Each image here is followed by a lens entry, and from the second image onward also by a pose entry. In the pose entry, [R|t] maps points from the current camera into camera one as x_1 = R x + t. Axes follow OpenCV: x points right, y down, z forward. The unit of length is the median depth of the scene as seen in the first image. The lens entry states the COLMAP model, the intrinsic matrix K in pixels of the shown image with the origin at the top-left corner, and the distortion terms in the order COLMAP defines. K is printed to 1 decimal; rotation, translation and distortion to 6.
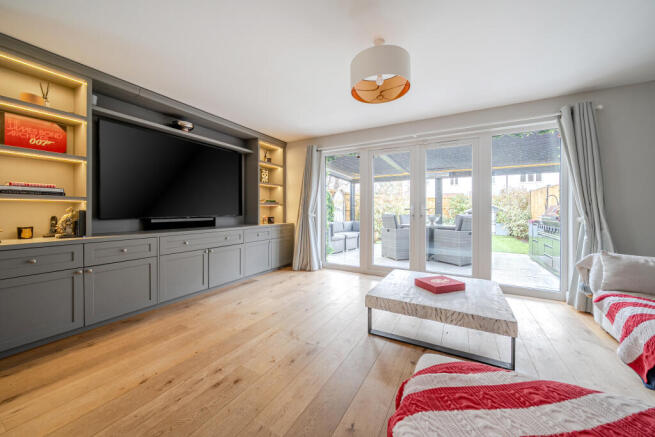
lens RADIAL K [[240.0, 0, 328.3], [0, 240.0, 209.8], [0, 0, 1]] dist [-0.000957, -0.000031]
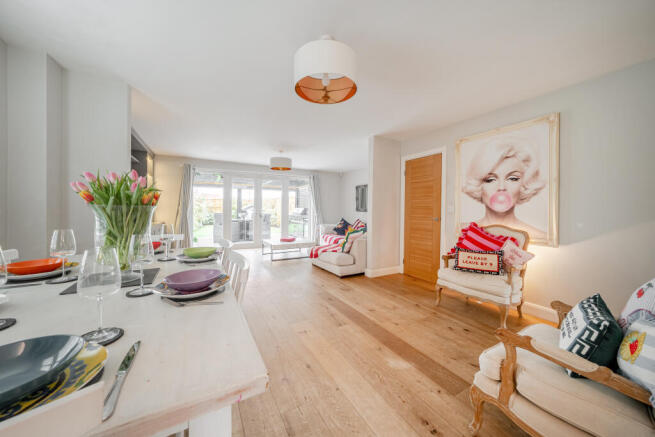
lens RADIAL K [[228.5, 0, 327.2], [0, 228.5, 209.6], [0, 0, 1]] dist [0.000201, 0.000013]
pose [[0.525171, -0.000903, 0.850997, -0.790518], [-0.006320, 0.999968, 0.004962, -0.020897], [-0.850974, -0.007984, 0.525148, -0.376561]]
